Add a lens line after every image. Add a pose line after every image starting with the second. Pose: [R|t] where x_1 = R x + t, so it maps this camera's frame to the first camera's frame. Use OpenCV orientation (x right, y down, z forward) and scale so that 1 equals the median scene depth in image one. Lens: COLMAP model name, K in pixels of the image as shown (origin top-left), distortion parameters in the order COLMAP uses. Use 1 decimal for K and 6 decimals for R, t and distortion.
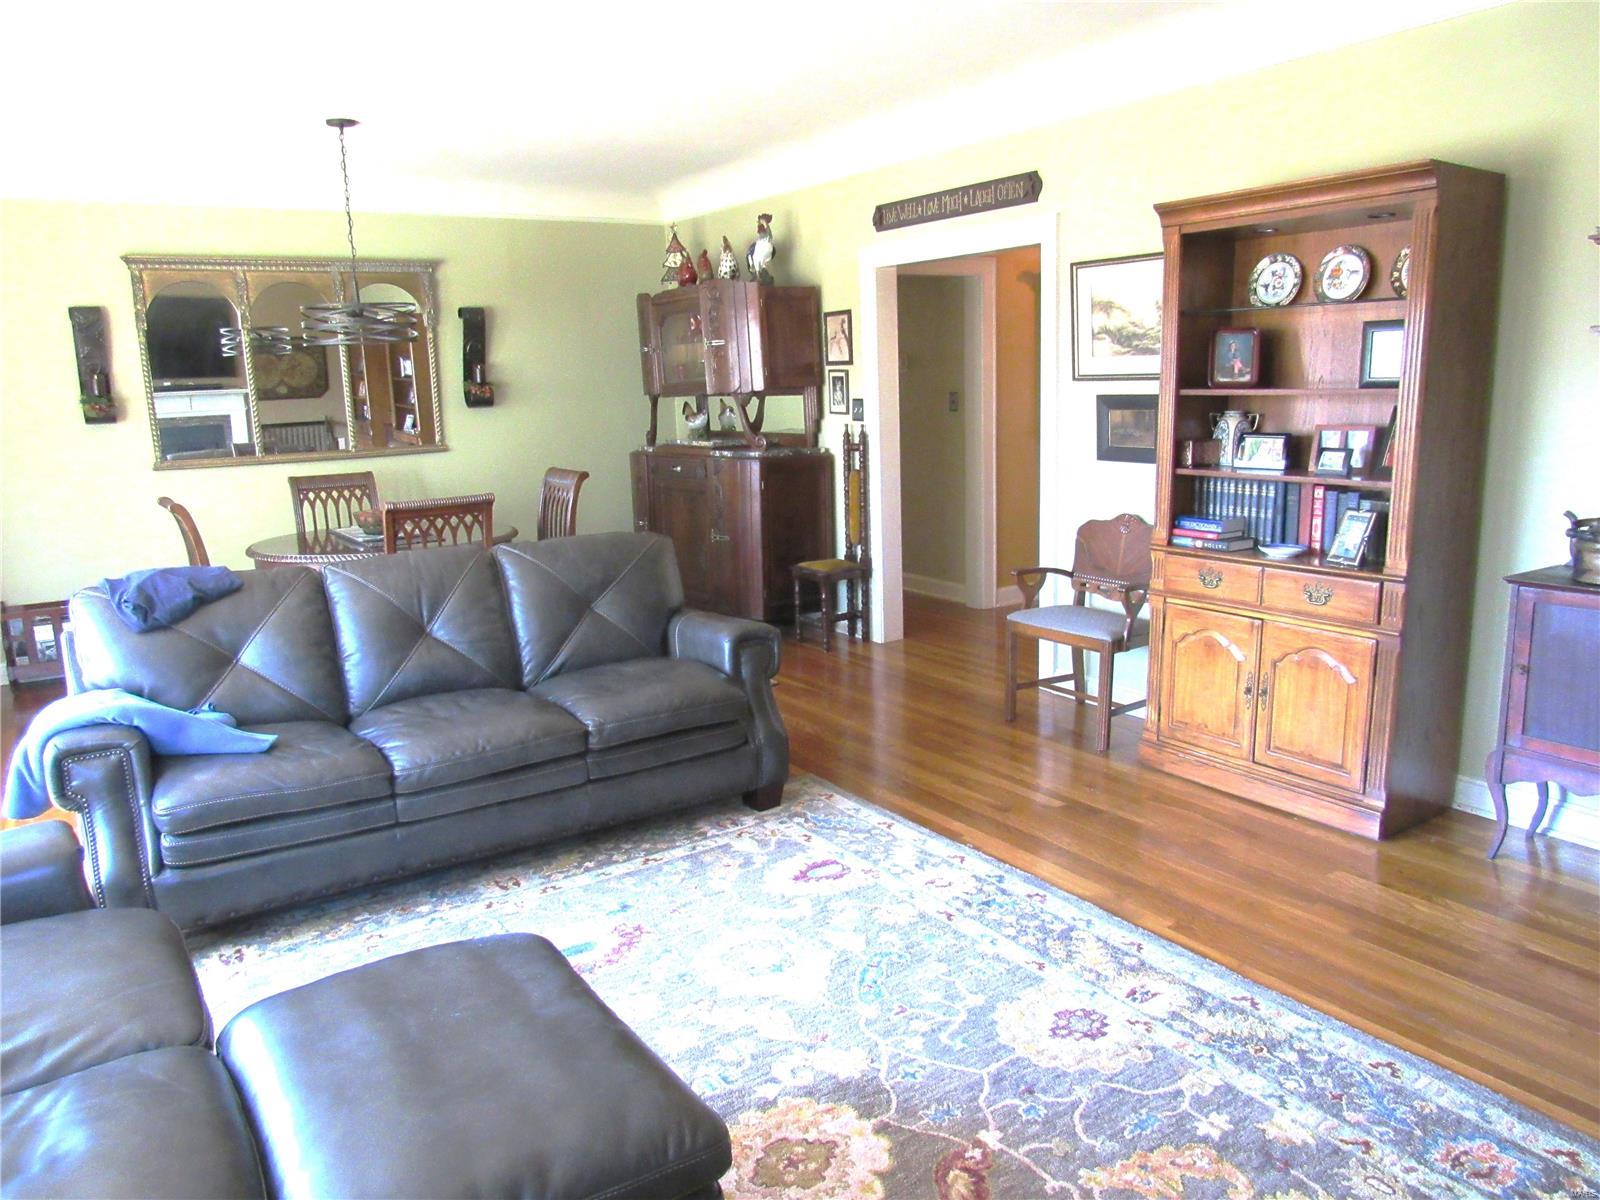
lens RADIAL K [[1145.0, 0, 807.5], [0, 1145.0, 599.8], [0, 0, 1]] dist [-0.016620, 0.000261]
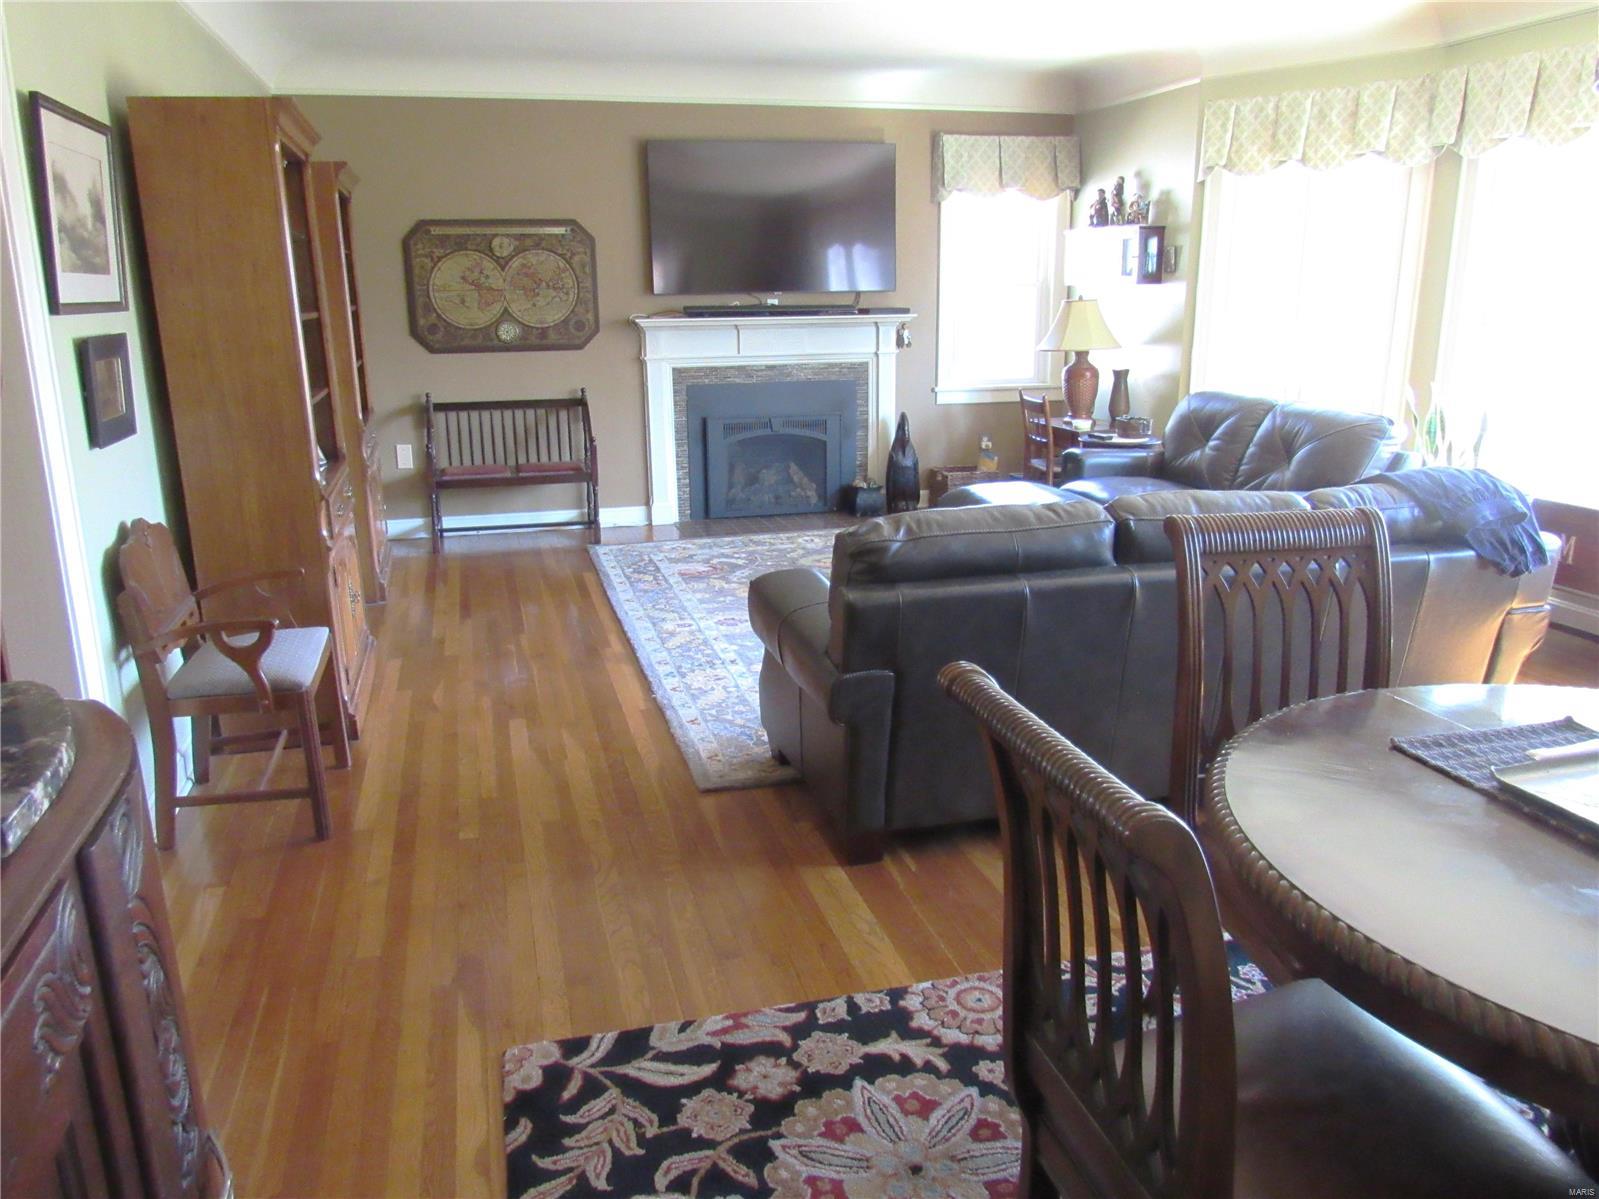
lens RADIAL K [[1175.0, 0, 799.5], [0, 1175.0, 599.5], [0, 0, 1]] dist [-0.043707, -0.001012]
pose [[-0.944060, -0.047481, 0.326338, -0.293915], [0.100187, 0.901512, 0.420996, -0.277434], [-0.314187, 0.430141, -0.846325, 1.476080]]
